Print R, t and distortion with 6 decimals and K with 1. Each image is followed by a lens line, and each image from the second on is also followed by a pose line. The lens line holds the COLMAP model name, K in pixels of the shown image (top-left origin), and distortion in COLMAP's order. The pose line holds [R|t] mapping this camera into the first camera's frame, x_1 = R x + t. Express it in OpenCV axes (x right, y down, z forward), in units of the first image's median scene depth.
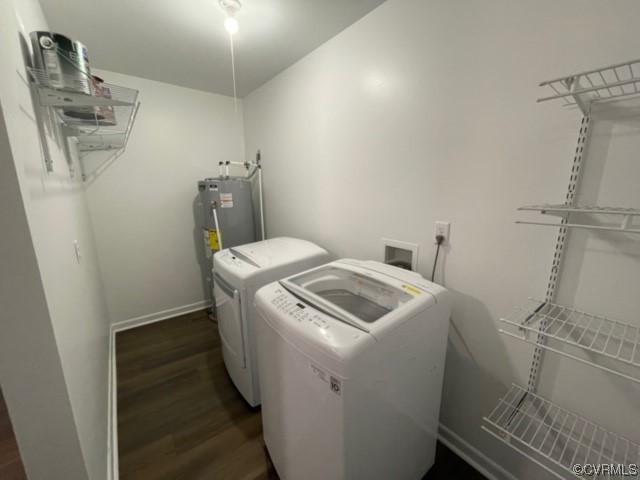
lens RADIAL K [[259.3, 0, 322.3], [0, 259.3, 242.9], [0, 0, 1]] dist [0.013737, -0.009013]
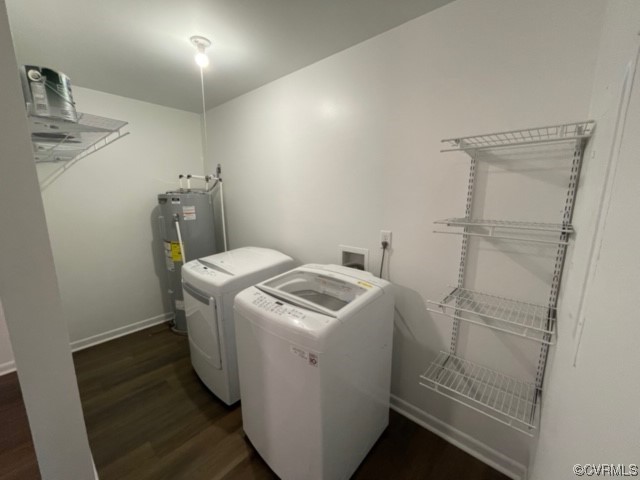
lens RADIAL K [[259.3, 0, 322.3], [0, 259.3, 242.9], [0, 0, 1]] dist [0.013737, -0.009013]
pose [[0.983126, -0.032734, 0.179980, -0.073870], [0.037374, 0.999049, -0.022448, -0.004848], [-0.179074, 0.028796, 0.983414, -0.187840]]
